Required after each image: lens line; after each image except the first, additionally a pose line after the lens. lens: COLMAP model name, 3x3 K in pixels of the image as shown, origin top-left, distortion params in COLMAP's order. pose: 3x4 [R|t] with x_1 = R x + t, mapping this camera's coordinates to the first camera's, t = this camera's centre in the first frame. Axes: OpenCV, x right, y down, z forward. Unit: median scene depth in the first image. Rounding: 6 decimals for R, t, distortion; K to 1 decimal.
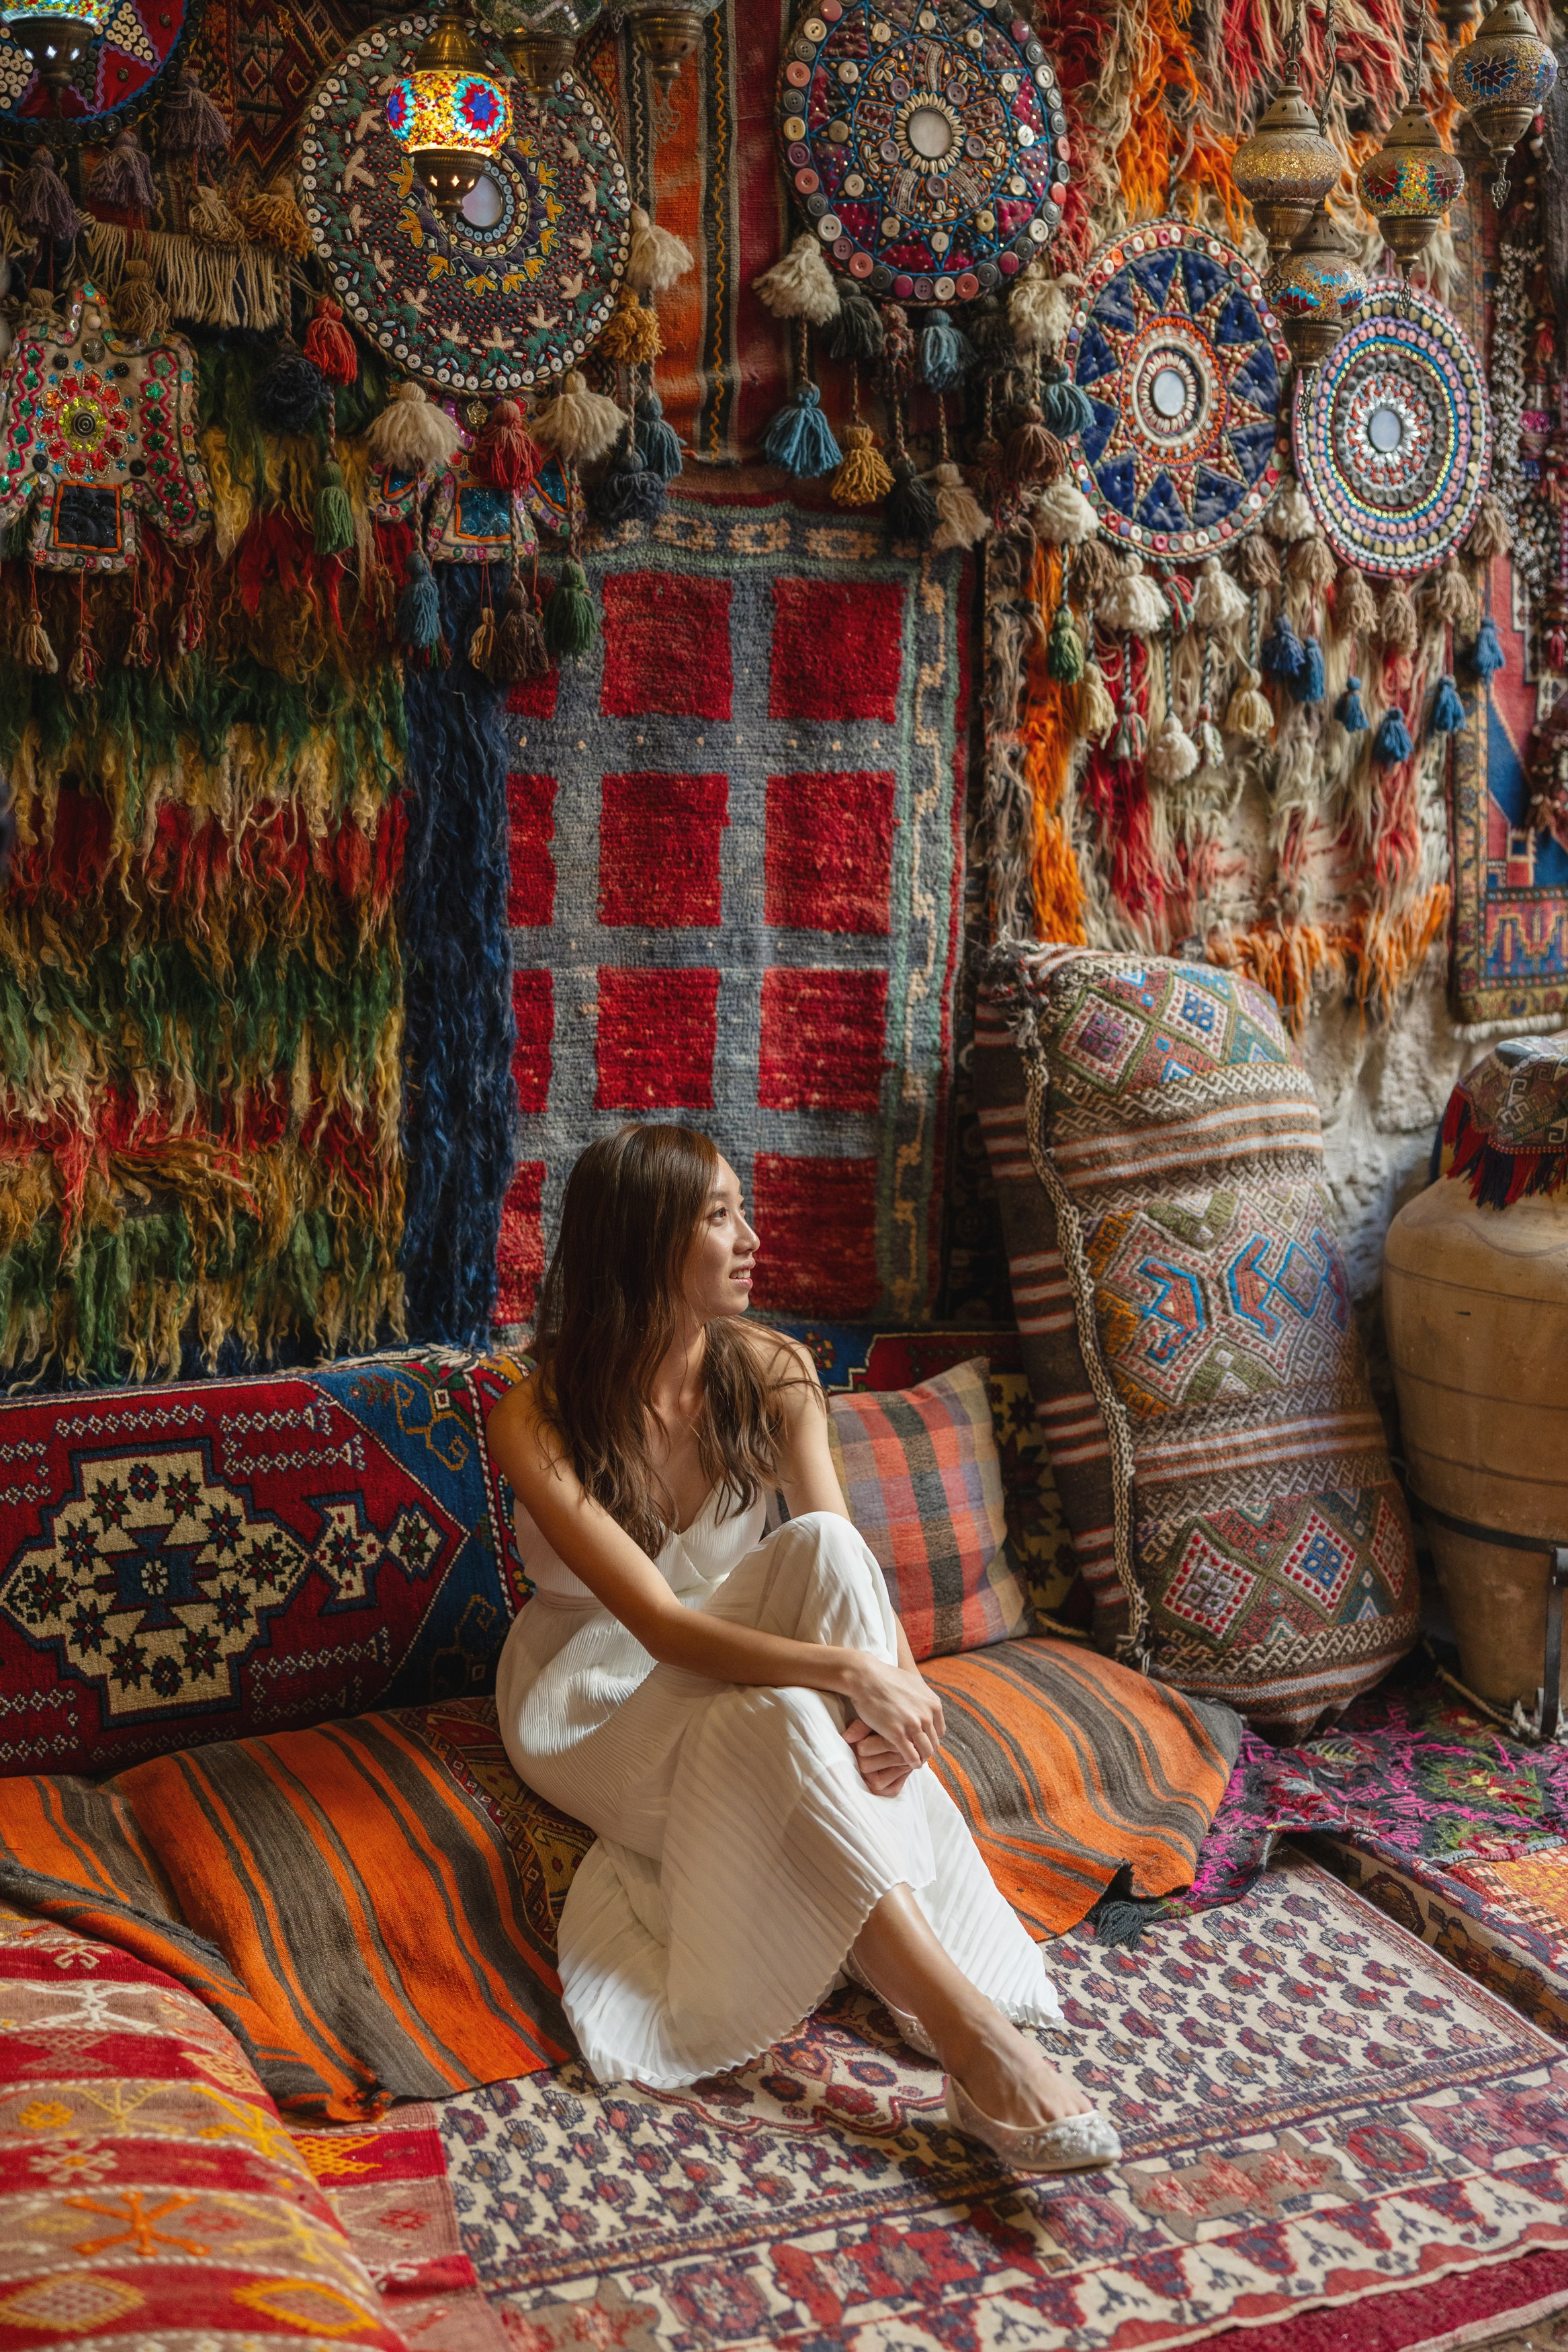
lens RADIAL K [[3010.1, 0, 783.9], [0, 3010.1, 1176.9], [0, 0, 1]] dist [0.008225, 0.000000]
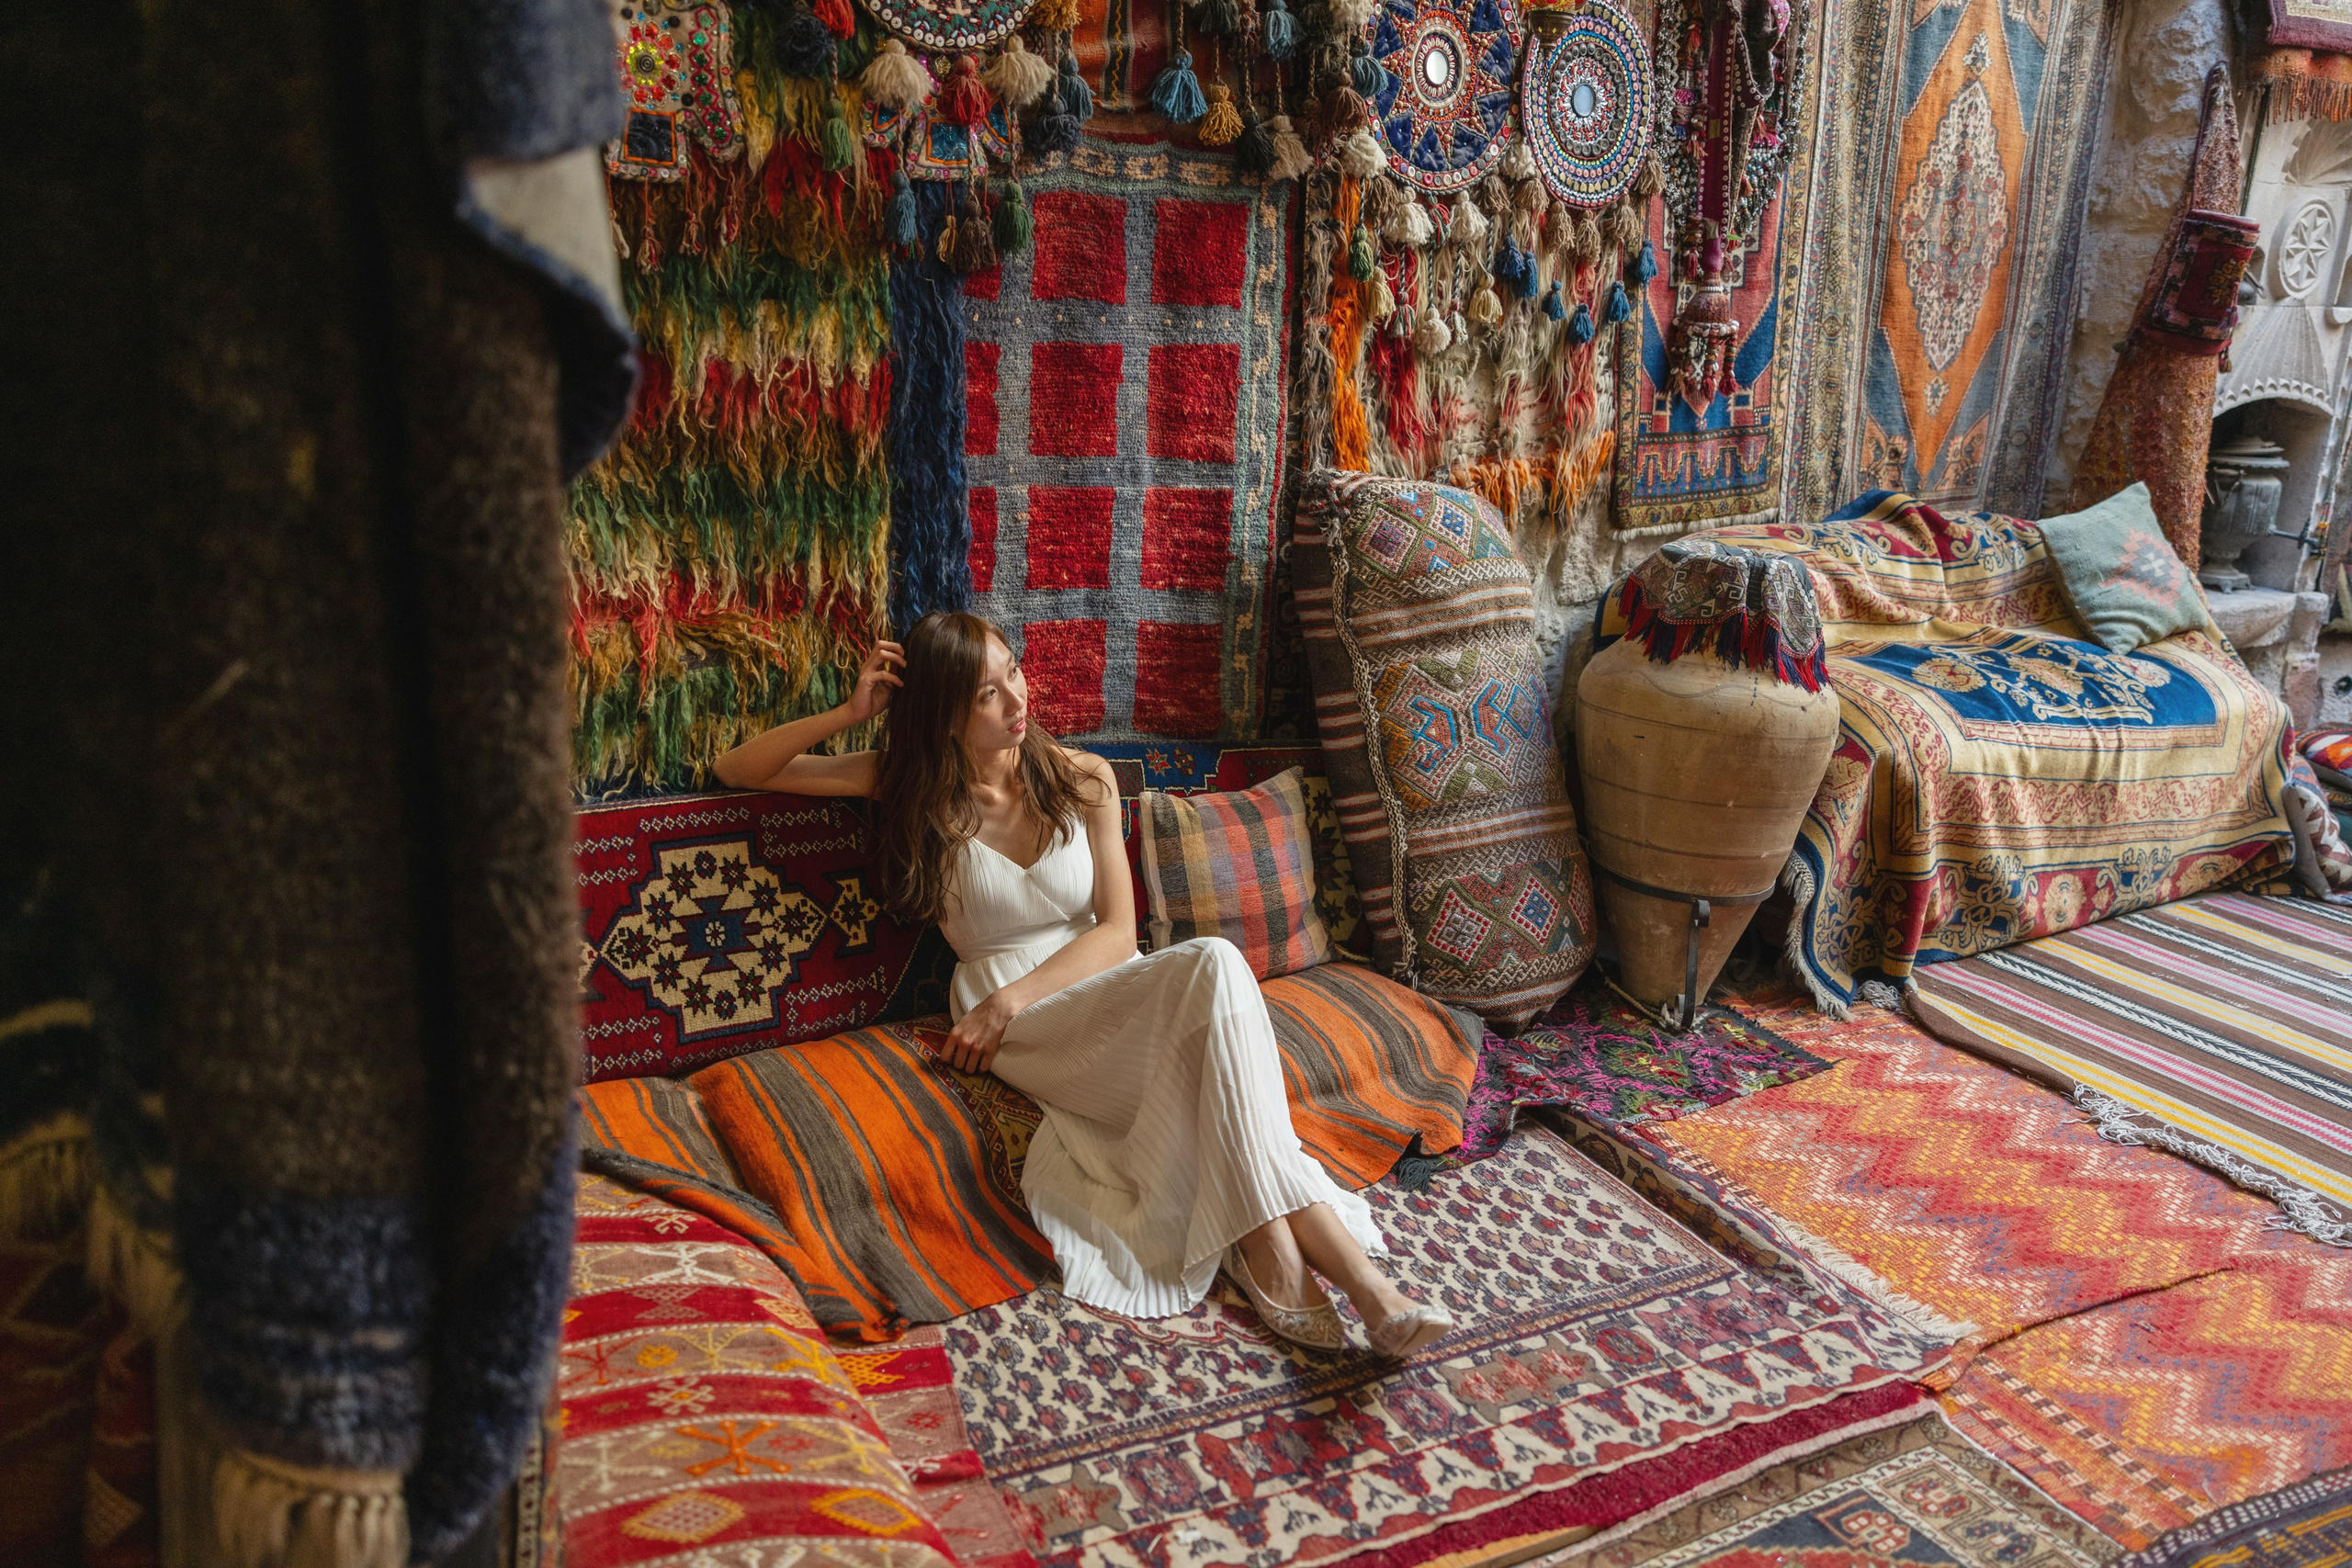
lens RADIAL K [[1886.1, 0, 1176.0], [0, 1886.1, 782.0], [0, 0, 1]] dist [0.006954, 0.013974]
pose [[0.998084, -0.000737, 0.061863, -0.050834], [-0.004885, 0.995869, 0.090673, -0.014101], [-0.061674, -0.090802, 0.993957, 0.134596]]
